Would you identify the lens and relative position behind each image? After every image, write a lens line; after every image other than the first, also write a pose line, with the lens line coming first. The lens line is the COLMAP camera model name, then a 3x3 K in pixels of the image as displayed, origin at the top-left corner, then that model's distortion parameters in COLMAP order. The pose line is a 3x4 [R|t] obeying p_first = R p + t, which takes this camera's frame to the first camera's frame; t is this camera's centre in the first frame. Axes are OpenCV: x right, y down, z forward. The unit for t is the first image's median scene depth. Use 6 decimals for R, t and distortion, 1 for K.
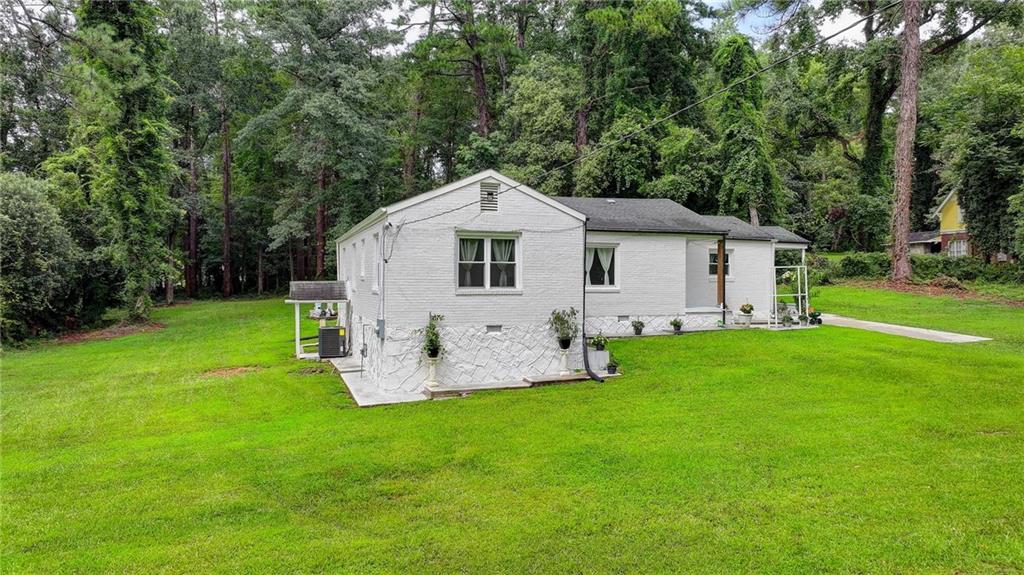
lens RADIAL K [[714.3, 0, 511.0], [0, 714.3, 285.1], [0, 0, 1]] dist [-0.002589, 0.020821]
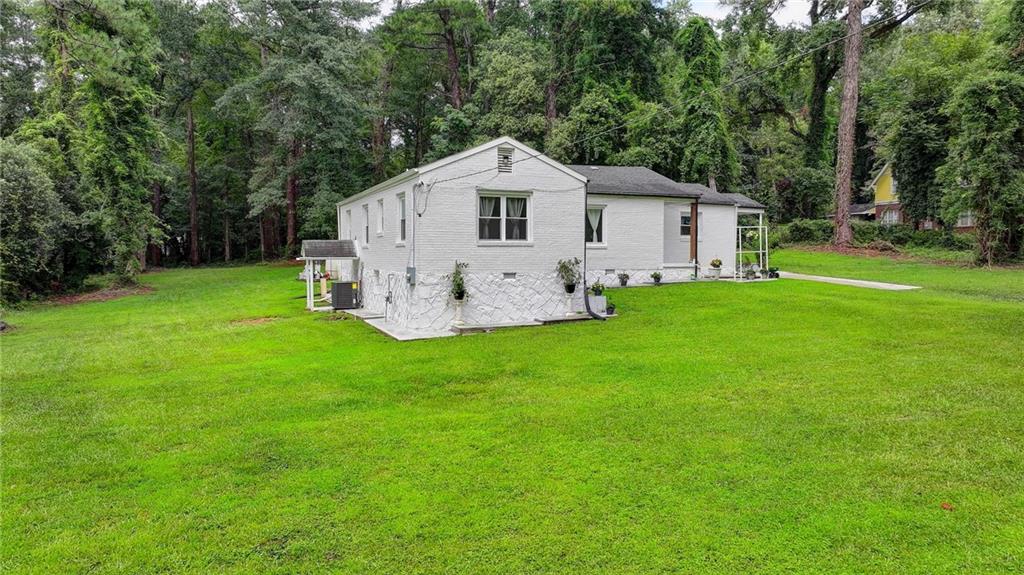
lens RADIAL K [[714.3, 0, 509.7], [0, 714.3, 284.2], [0, 0, 1]] dist [-0.002589, 0.020821]
pose [[0.997200, -0.004483, 0.074647, -0.051169], [0.001994, 0.999441, 0.033385, 0.017076], [-0.074755, -0.033142, 0.996651, -0.066864]]
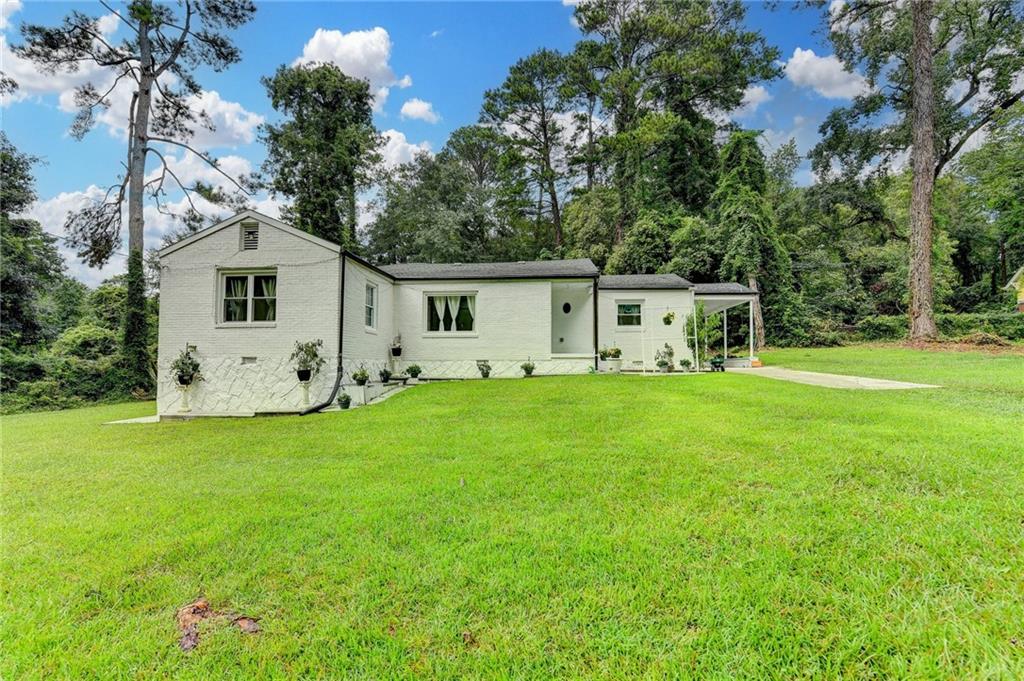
lens RADIAL K [[415.9, 0, 508.4], [0, 415.9, 353.3], [0, 0, 1]] dist [-0.015216, -0.000605]
pose [[0.912676, -0.016019, -0.408369, 0.266683], [-0.001292, 0.999113, -0.042079, 0.035485], [0.408681, 0.038932, 0.911847, 0.283448]]
